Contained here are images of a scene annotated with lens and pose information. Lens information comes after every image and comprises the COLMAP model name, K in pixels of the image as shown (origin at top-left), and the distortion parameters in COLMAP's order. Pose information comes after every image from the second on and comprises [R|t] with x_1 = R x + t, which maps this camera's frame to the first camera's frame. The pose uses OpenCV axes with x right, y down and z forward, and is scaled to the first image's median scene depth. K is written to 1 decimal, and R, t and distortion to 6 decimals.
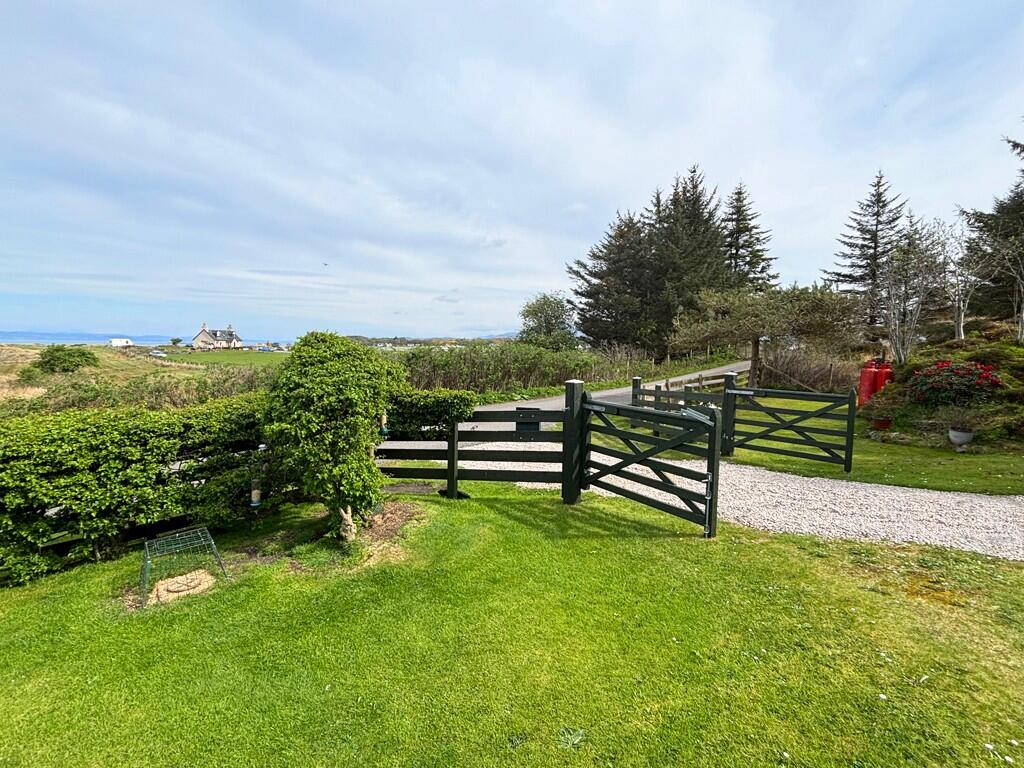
lens RADIAL K [[486.5, 0, 508.1], [0, 486.5, 386.0], [0, 0, 1]] dist [-0.001200, 0.000389]
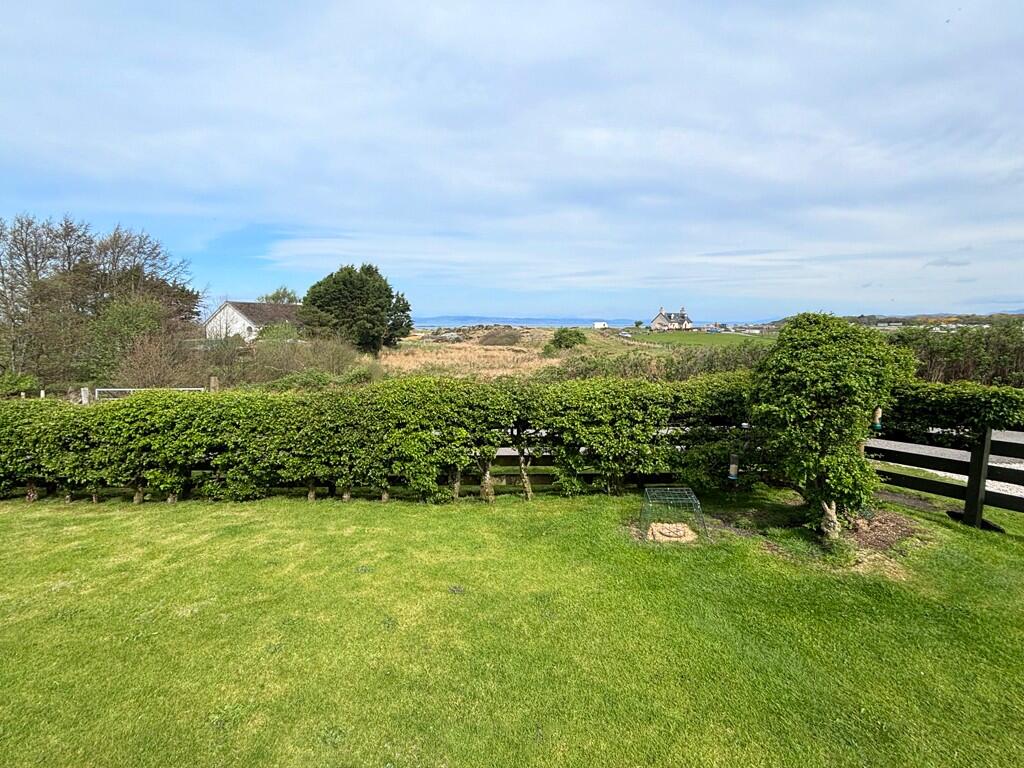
lens RADIAL K [[486.5, 0, 508.1], [0, 486.5, 386.0], [0, 0, 1]] dist [-0.001200, 0.000389]
pose [[0.668103, 0.082647, -0.739465, -0.076416], [-0.053698, 0.996576, 0.062867, 0.002801], [0.742129, -0.002294, 0.670253, -0.079747]]
